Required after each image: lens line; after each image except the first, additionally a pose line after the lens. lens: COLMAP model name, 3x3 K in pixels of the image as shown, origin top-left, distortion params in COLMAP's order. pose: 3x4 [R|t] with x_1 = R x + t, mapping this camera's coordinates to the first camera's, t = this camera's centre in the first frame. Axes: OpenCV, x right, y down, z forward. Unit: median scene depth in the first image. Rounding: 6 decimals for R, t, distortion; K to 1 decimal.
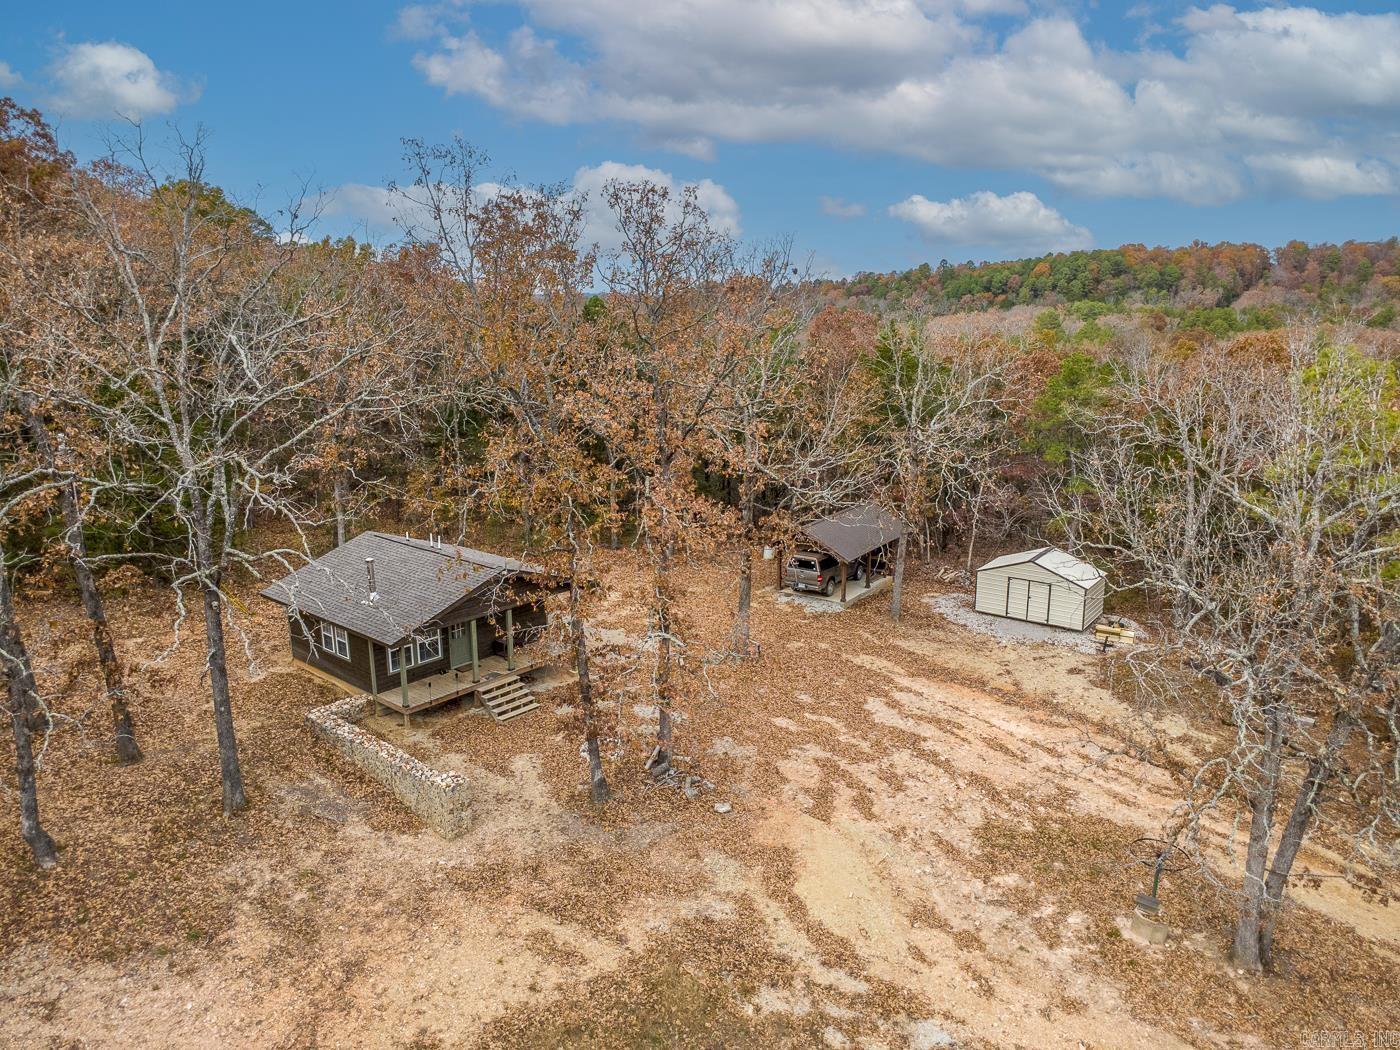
lens RADIAL K [[985.5, 0, 697.6], [0, 985.5, 525.0], [0, 0, 1]] dist [0.005073, -0.003780]
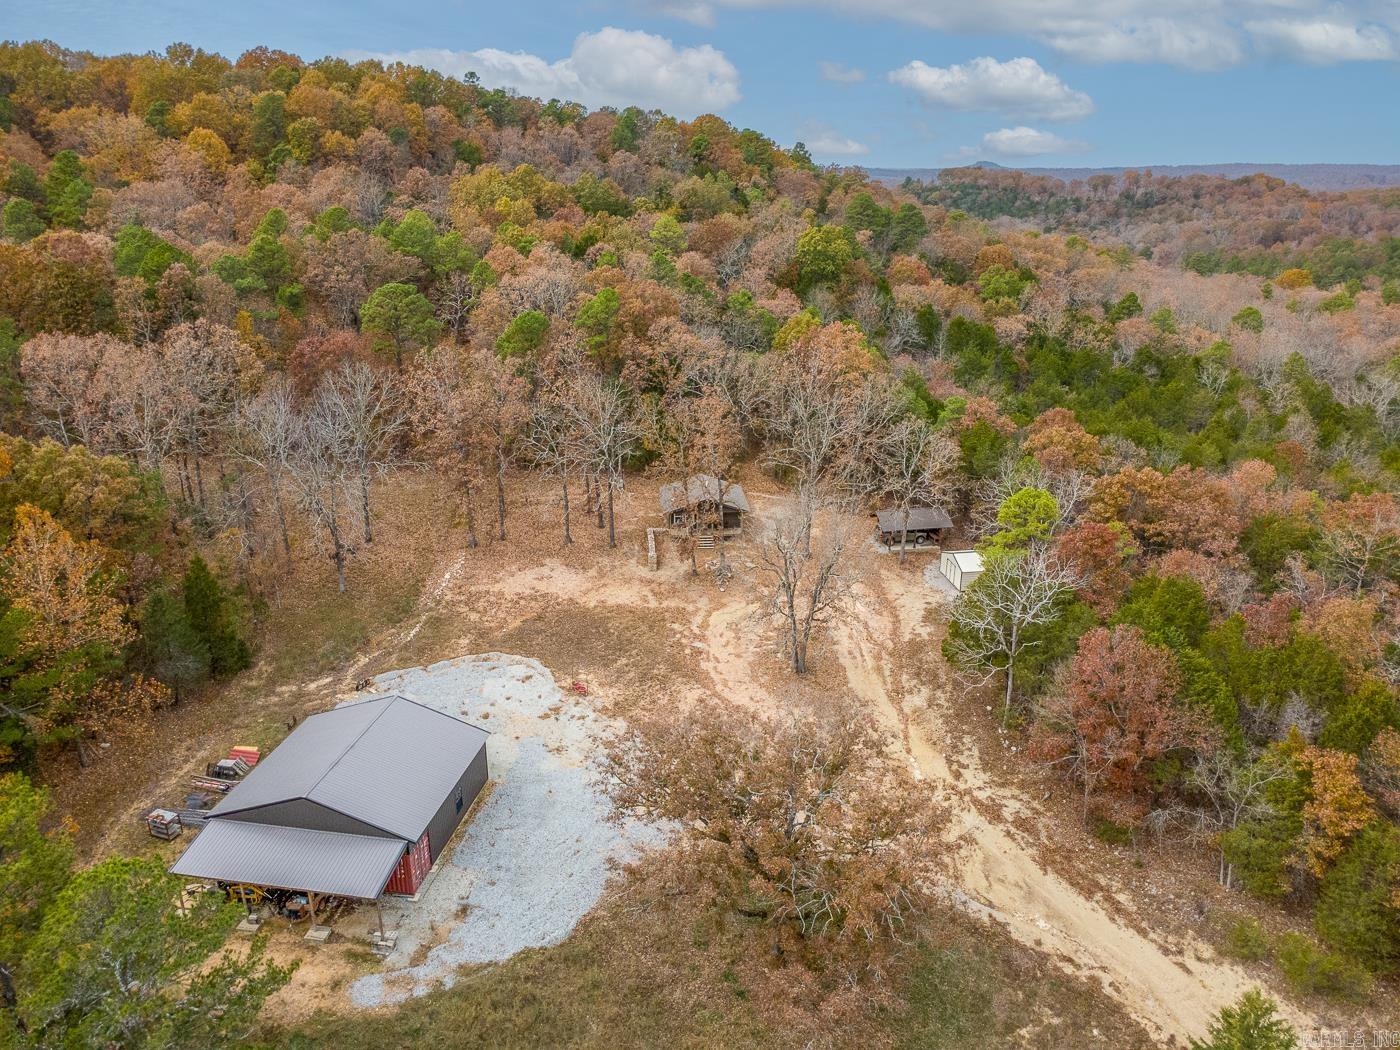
lens RADIAL K [[985.5, 0, 705.7], [0, 985.5, 529.9], [0, 0, 1]] dist [0.005073, -0.003780]
pose [[0.731312, 0.264056, -0.628854, 2.333536], [-0.168700, 0.963397, 0.208345, -0.670967], [0.660851, -0.046277, 0.749089, -1.710225]]
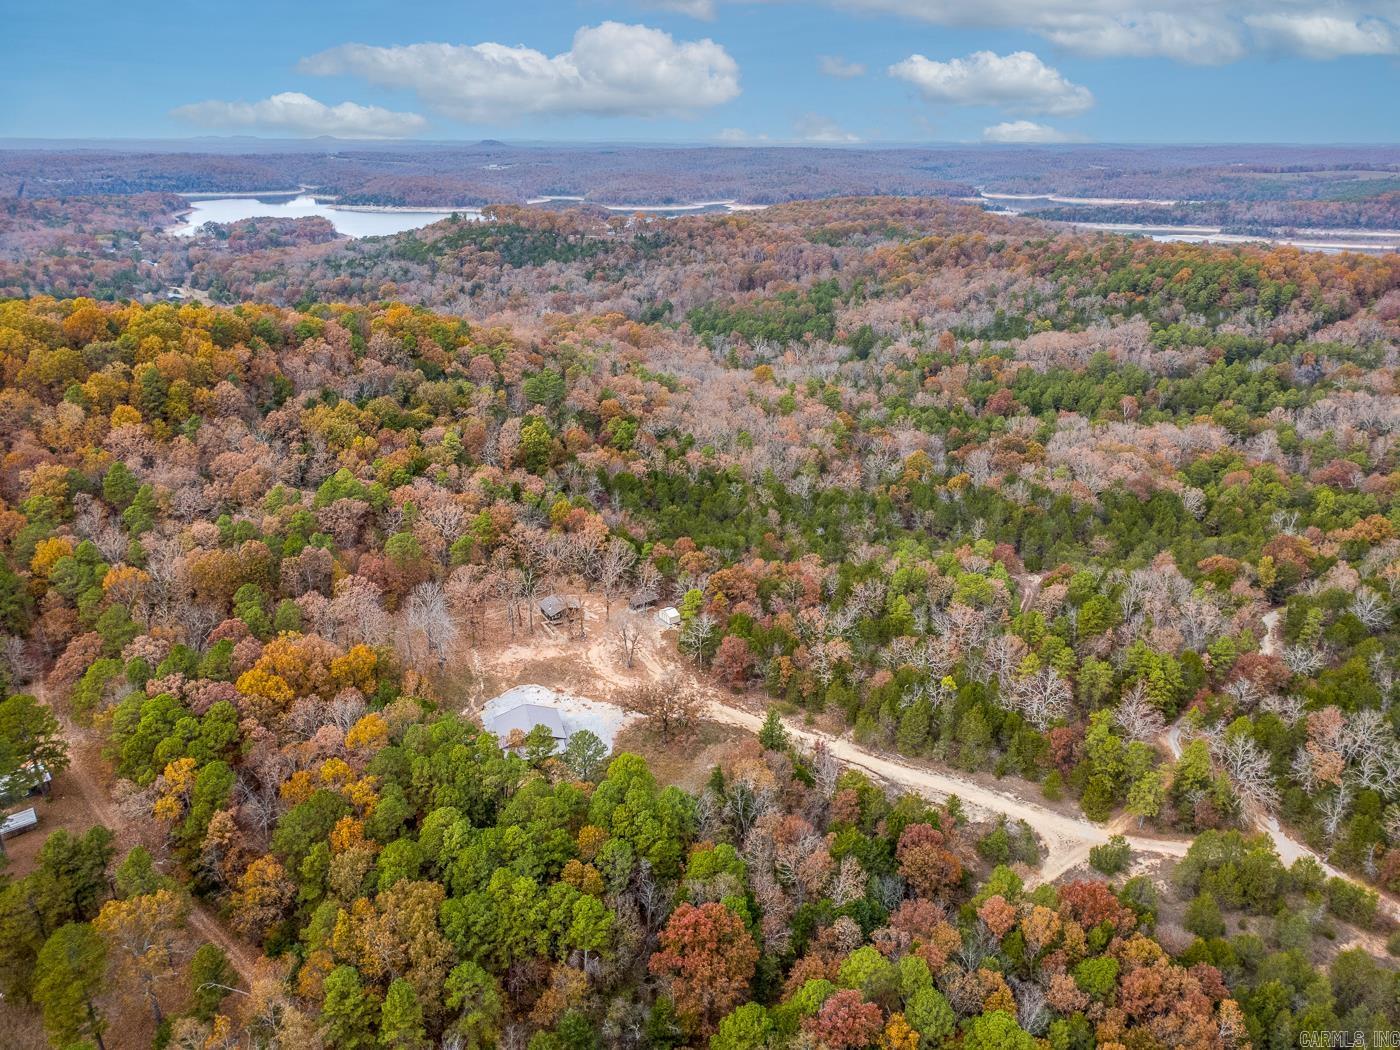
lens RADIAL K [[985.5, 0, 695.6], [0, 985.5, 526.7], [0, 0, 1]] dist [0.005073, -0.003780]
pose [[0.956756, 0.132612, -0.258904, 3.524450], [-0.087312, 0.979918, 0.179267, -2.714530], [0.277478, -0.148909, 0.949122, -7.854452]]
